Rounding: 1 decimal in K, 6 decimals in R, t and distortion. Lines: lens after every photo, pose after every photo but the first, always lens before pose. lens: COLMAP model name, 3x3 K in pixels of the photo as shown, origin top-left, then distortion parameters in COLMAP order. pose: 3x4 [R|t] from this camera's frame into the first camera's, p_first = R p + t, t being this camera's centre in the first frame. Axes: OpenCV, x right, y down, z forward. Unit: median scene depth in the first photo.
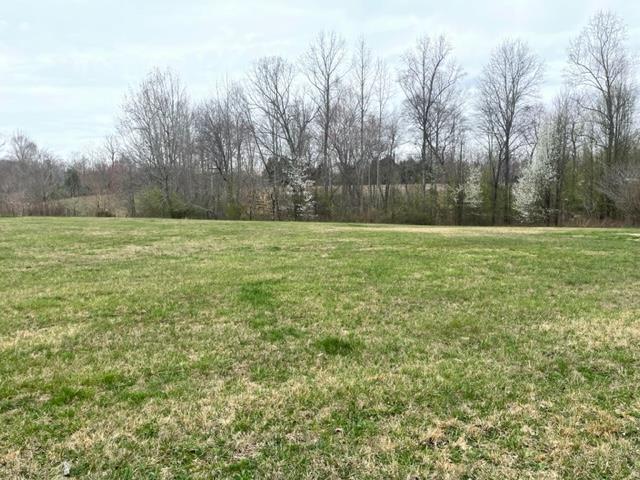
lens RADIAL K [[487.0, 0, 322.4], [0, 487.0, 242.5], [0, 0, 1]] dist [0.083598, -0.113214]
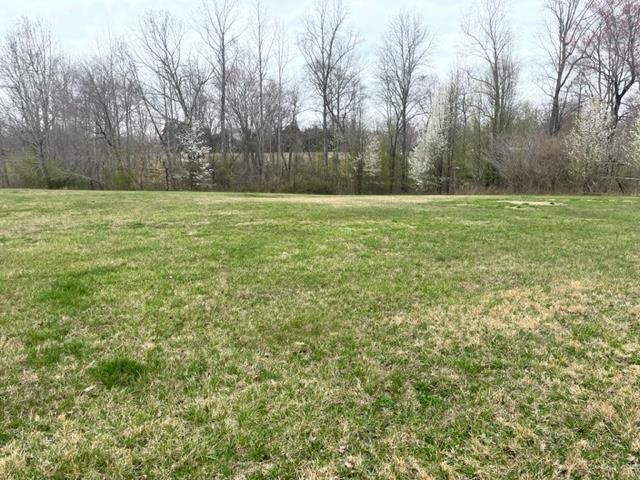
lens RADIAL K [[487.0, 0, 319.7], [0, 487.0, 242.5], [0, 0, 1]] dist [0.083598, -0.113214]
pose [[0.983607, -0.028066, 0.178129, 0.016733], [0.016563, 0.997699, 0.065737, -0.002368], [-0.179565, -0.061709, 0.981809, 0.018860]]
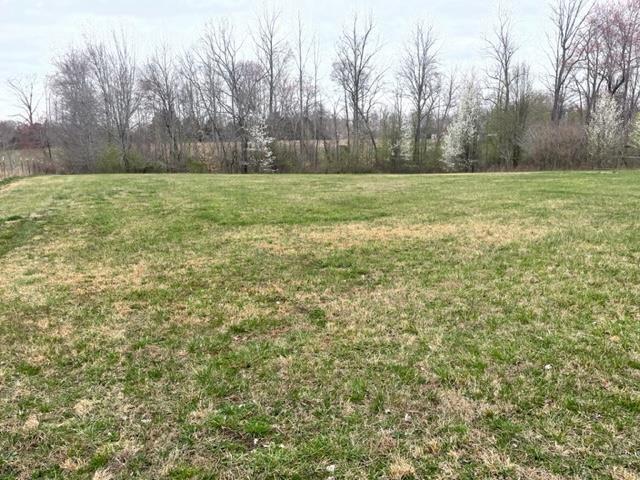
lens RADIAL K [[487.0, 0, 322.7], [0, 487.0, 242.9], [0, 0, 1]] dist [0.083598, -0.113214]
pose [[0.961488, -0.064746, 0.267113, -0.219198], [0.040682, 0.994677, 0.094667, 0.008439], [-0.271821, -0.080155, 0.959004, -0.104629]]
